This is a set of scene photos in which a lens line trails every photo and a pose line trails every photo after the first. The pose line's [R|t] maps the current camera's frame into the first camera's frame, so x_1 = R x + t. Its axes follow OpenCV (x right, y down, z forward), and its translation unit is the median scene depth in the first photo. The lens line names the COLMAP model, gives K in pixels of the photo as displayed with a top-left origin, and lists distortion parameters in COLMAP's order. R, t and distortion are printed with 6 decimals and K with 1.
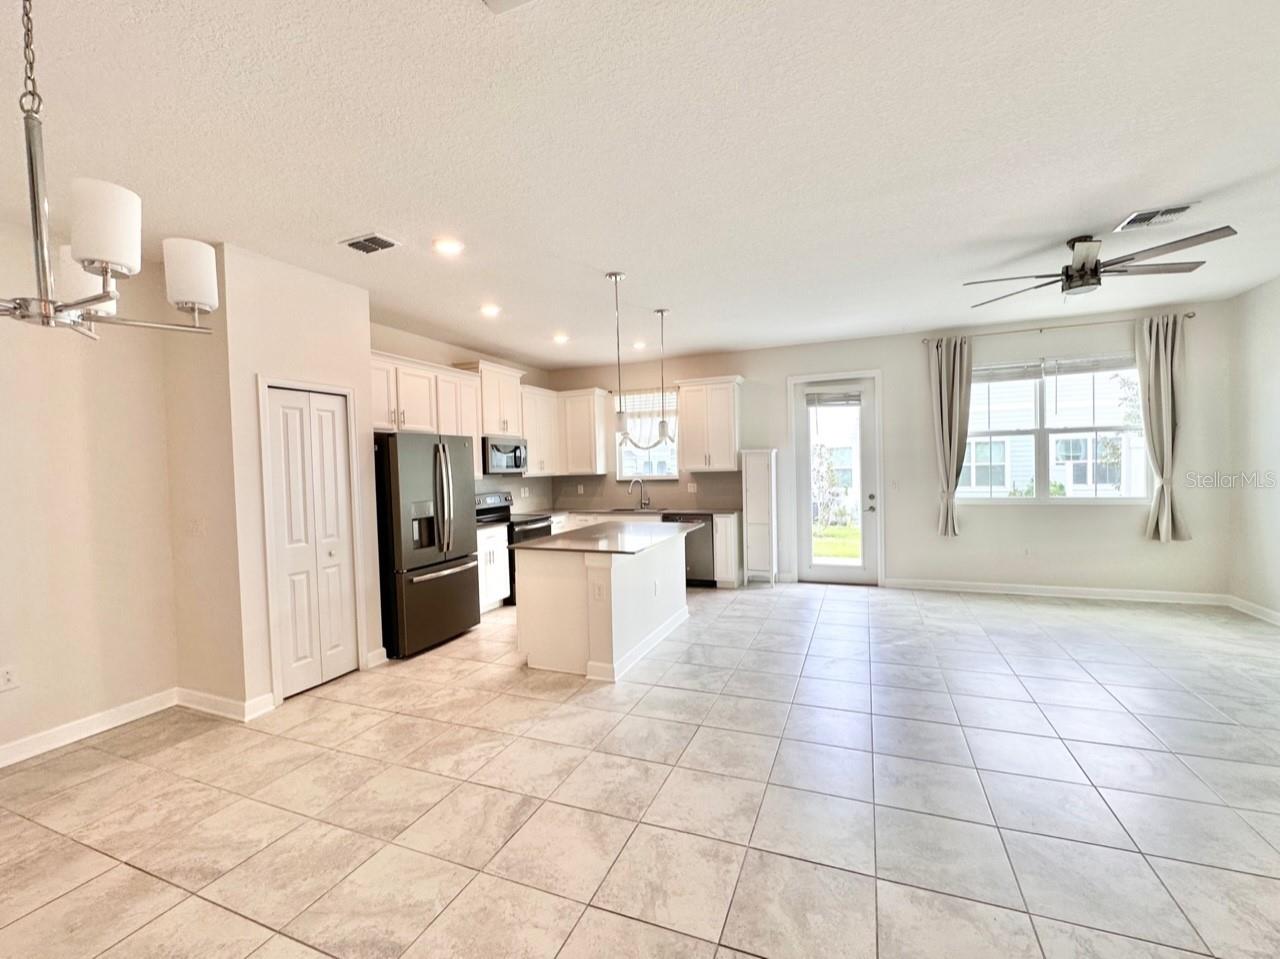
lens RADIAL K [[545.8, 0, 640.0], [0, 545.8, 479.5], [0, 0, 1]] dist [-0.003675, 0.000131]
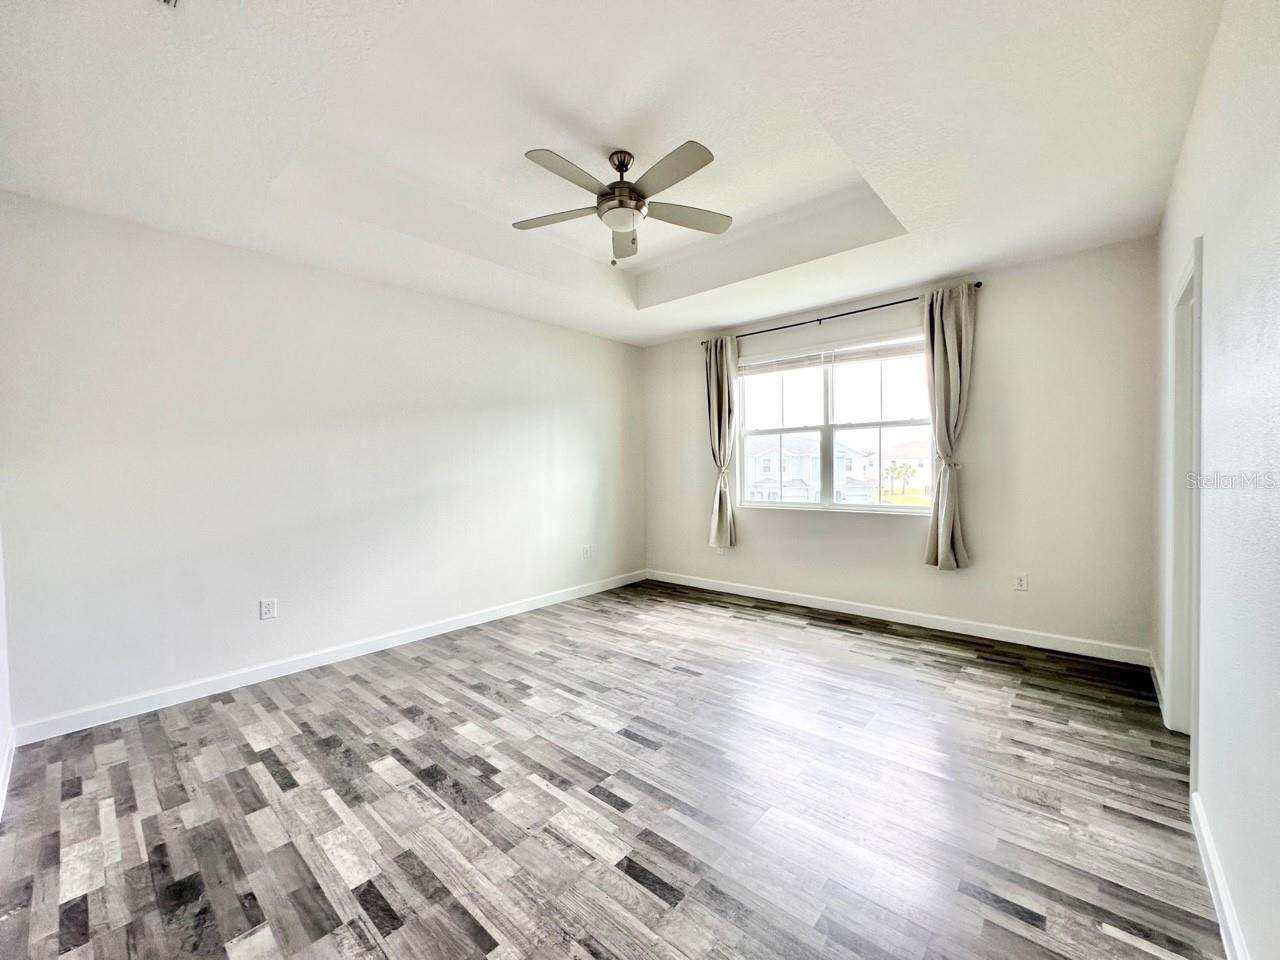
lens RADIAL K [[509.8, 0, 640.0], [0, 509.8, 480.0], [0, 0, 1]] dist [-0.003387, 0.000423]
pose [[0.943904, 0.029308, -0.328917, 0.780416], [-0.031215, 0.999513, -0.000520, 0.006766], [0.328742, 0.010758, 0.944359, 0.129140]]
